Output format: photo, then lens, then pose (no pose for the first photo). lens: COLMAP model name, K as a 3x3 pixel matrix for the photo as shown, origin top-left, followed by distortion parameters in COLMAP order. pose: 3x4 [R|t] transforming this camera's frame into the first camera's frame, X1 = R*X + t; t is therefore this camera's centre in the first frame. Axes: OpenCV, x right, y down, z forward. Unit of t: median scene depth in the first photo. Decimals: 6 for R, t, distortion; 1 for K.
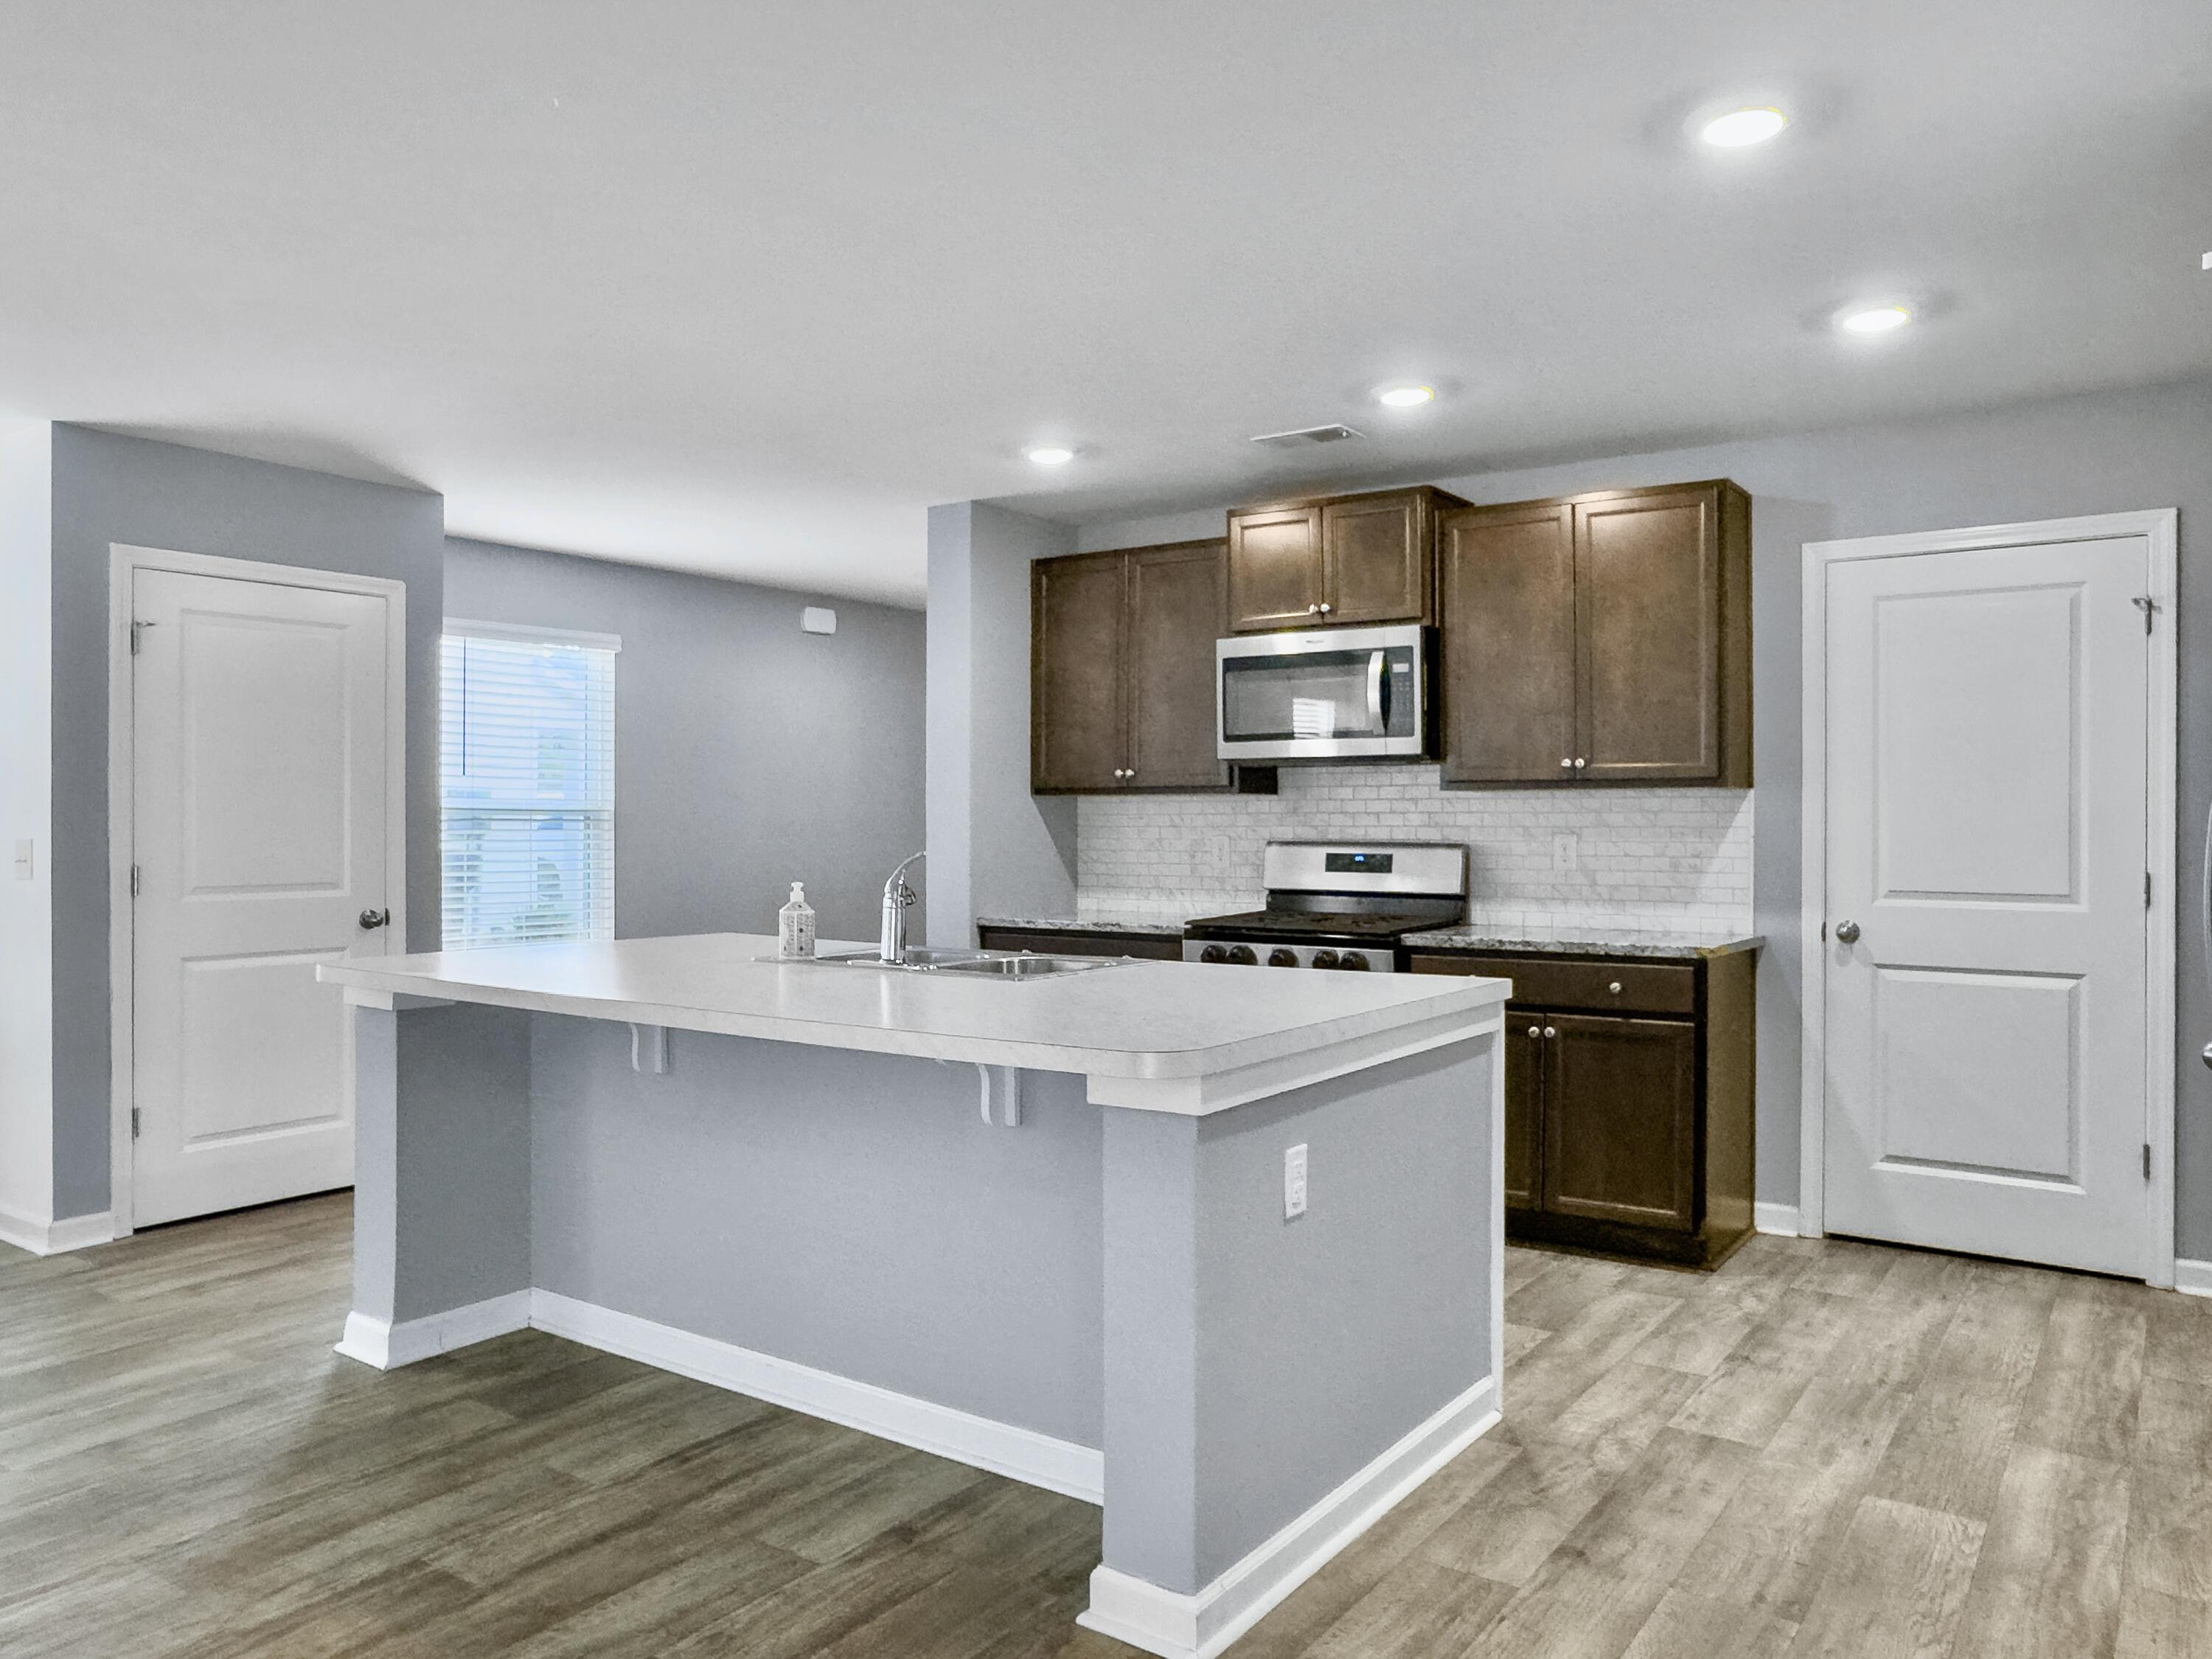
lens RADIAL K [[1586.3, 0, 1115.4], [0, 1586.3, 835.1], [0, 0, 1]] dist [-0.062529, 0.003470]
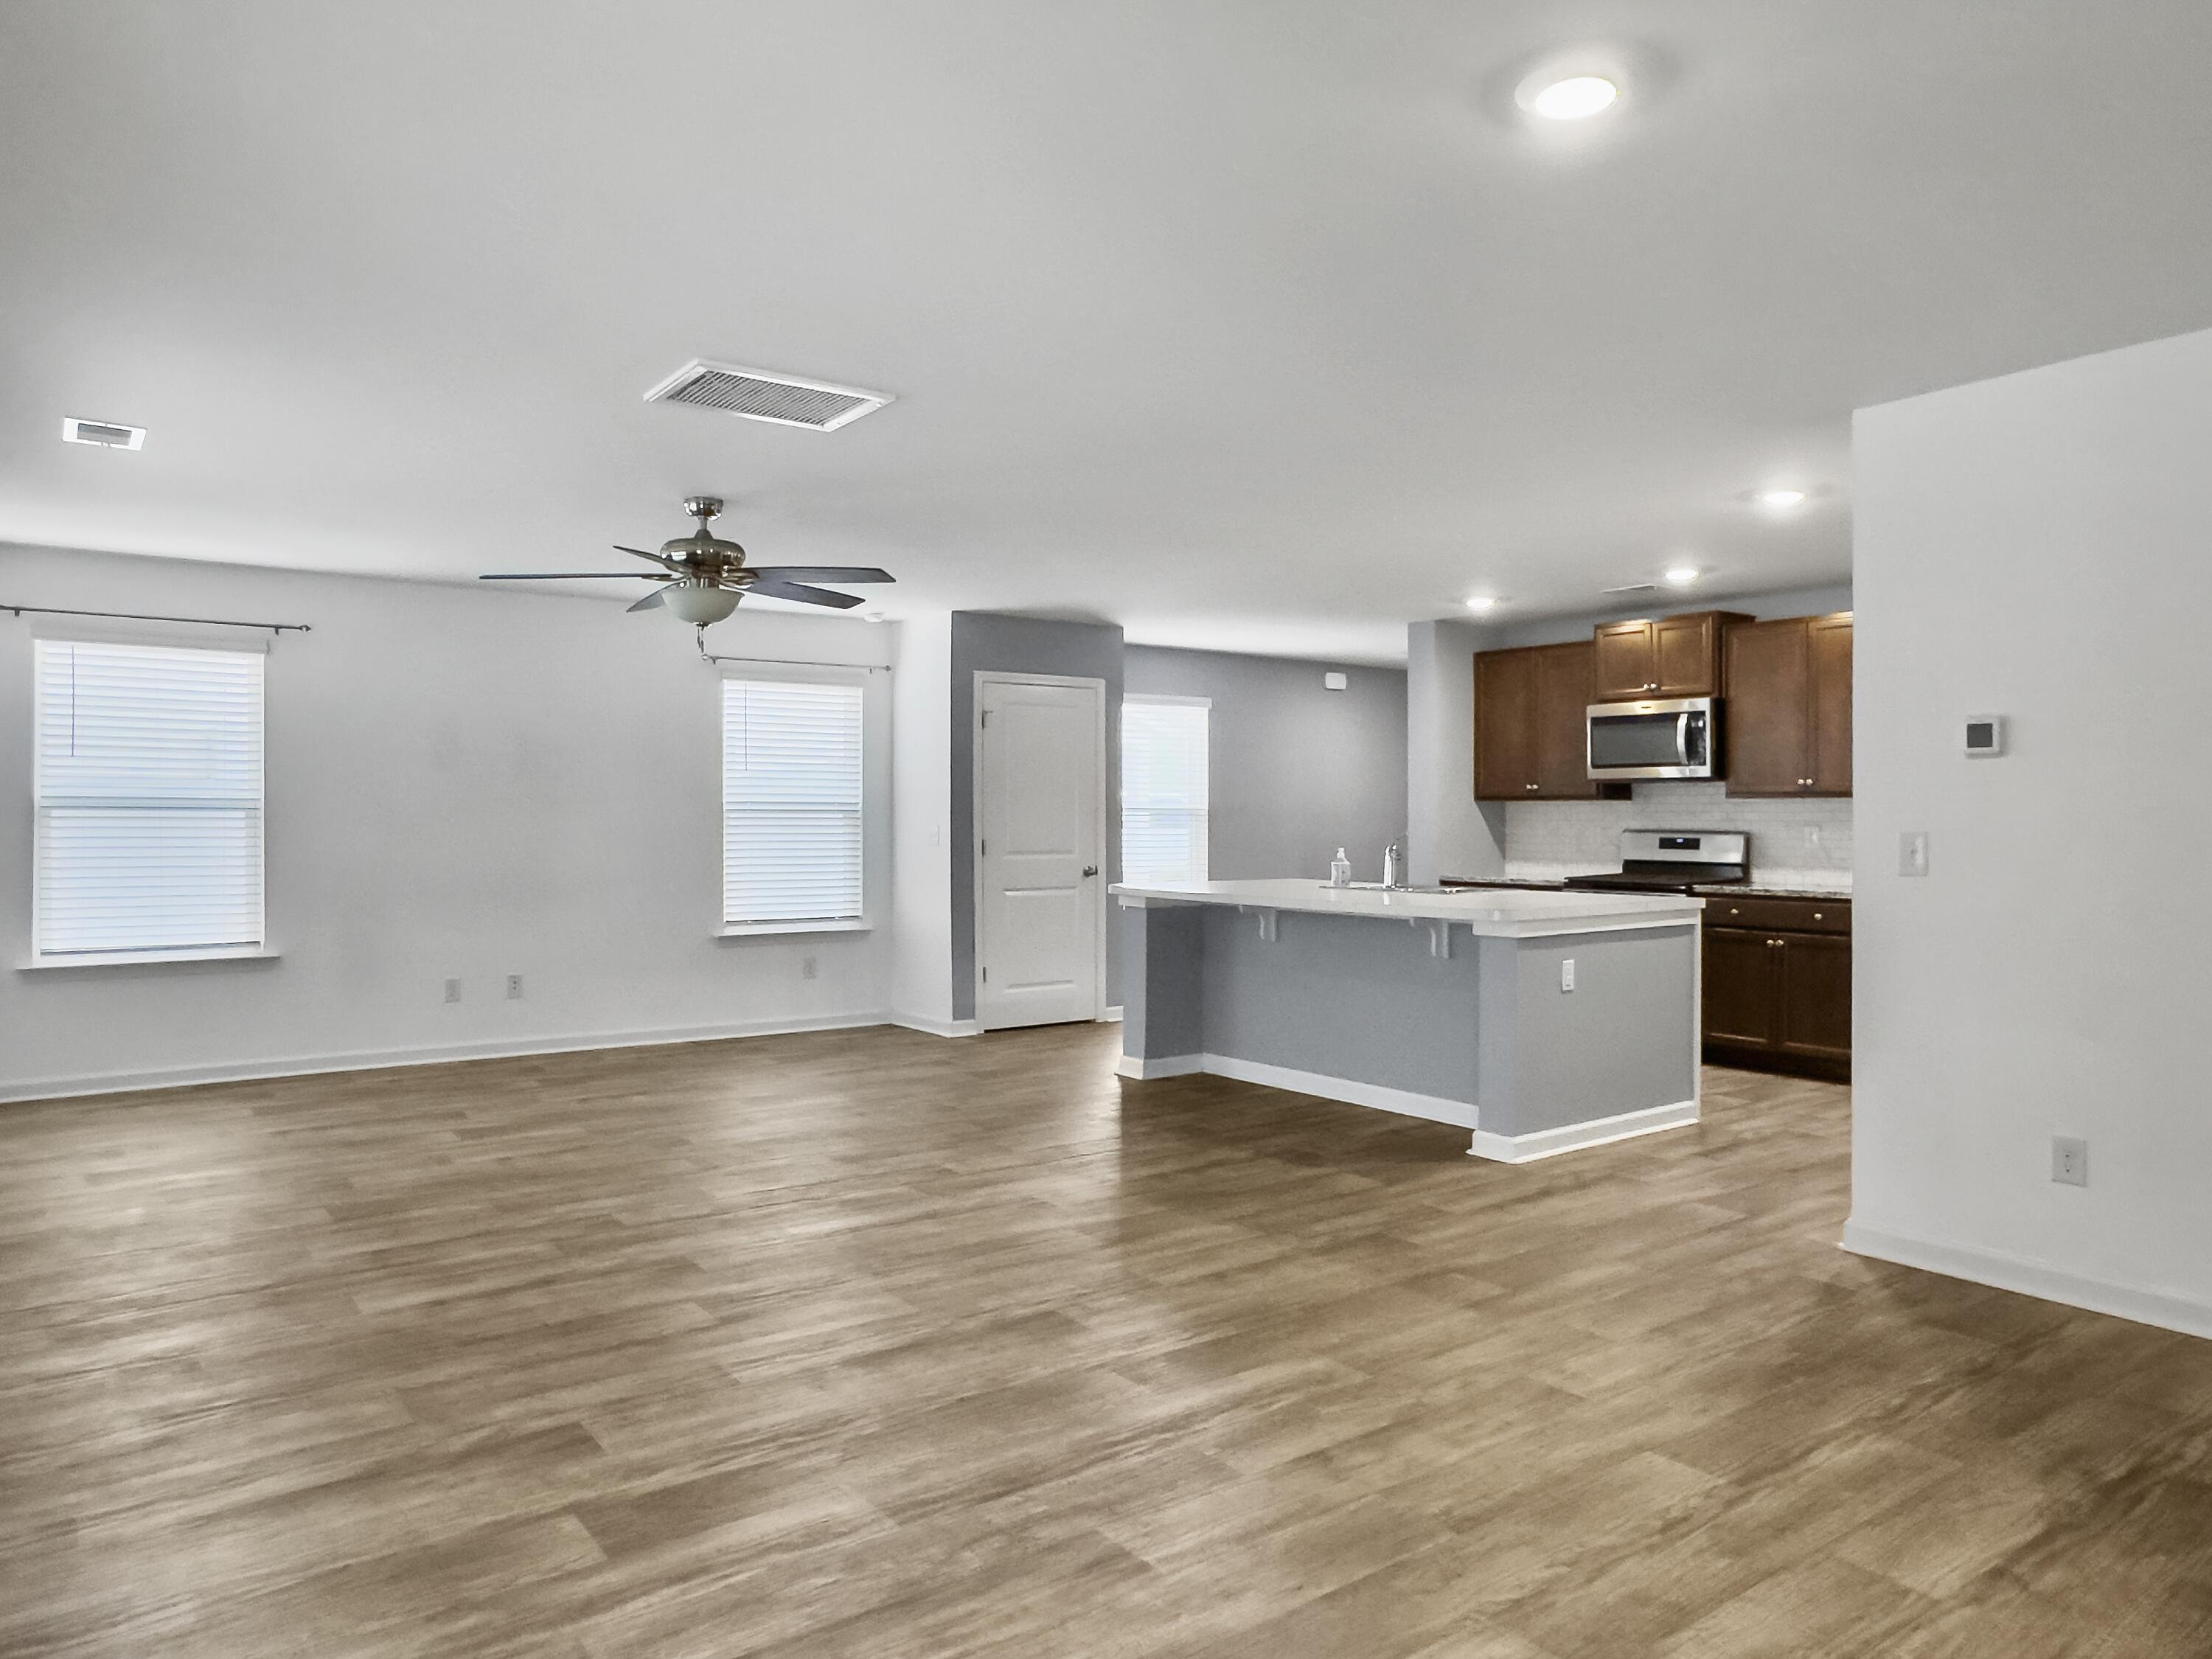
lens RADIAL K [[1465.6, 0, 1130.7], [0, 1465.6, 823.6], [0, 0, 1]] dist [-0.027488, 0.003850]
pose [[0.953762, 0.003123, -0.300545, 0.071023], [-0.003980, 0.999990, -0.002239, 0.003238], [0.300535, 0.003332, 0.953765, -0.598286]]
